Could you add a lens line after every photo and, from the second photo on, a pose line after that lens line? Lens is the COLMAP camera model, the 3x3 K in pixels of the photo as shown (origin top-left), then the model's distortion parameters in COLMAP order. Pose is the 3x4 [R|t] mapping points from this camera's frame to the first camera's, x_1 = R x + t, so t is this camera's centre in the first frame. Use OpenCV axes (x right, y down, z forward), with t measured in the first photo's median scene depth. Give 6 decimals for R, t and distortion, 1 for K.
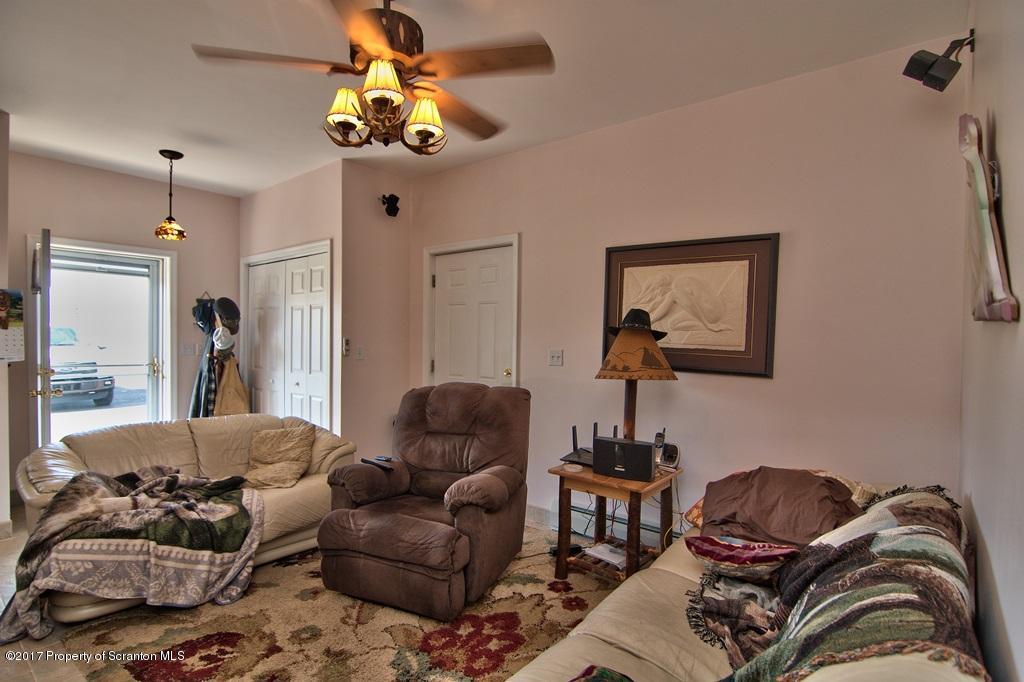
lens RADIAL K [[540.6, 0, 512.0], [0, 540.6, 341.0], [0, 0, 1]] dist [-0.003311, -0.000832]
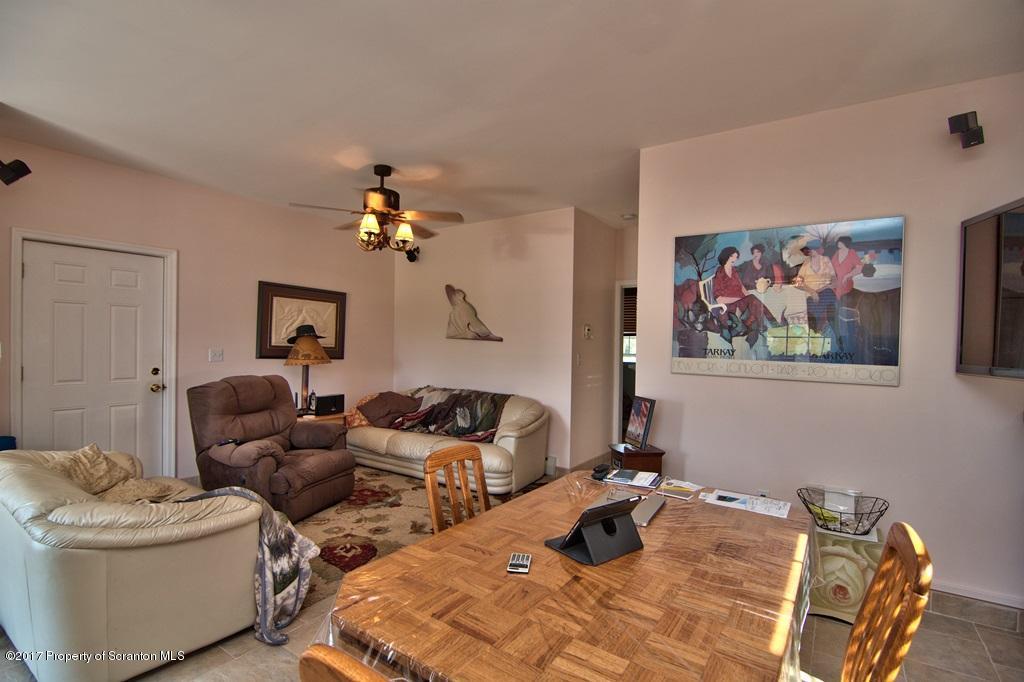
lens RADIAL K [[490.1, 0, 509.7], [0, 490.1, 350.5], [0, 0, 1]] dist [-0.004201, -0.009146]
pose [[-0.106555, -0.024460, 0.994006, -1.553147], [-0.004890, 0.999698, 0.024076, -0.015396], [-0.994295, -0.002295, -0.106643, 0.541439]]
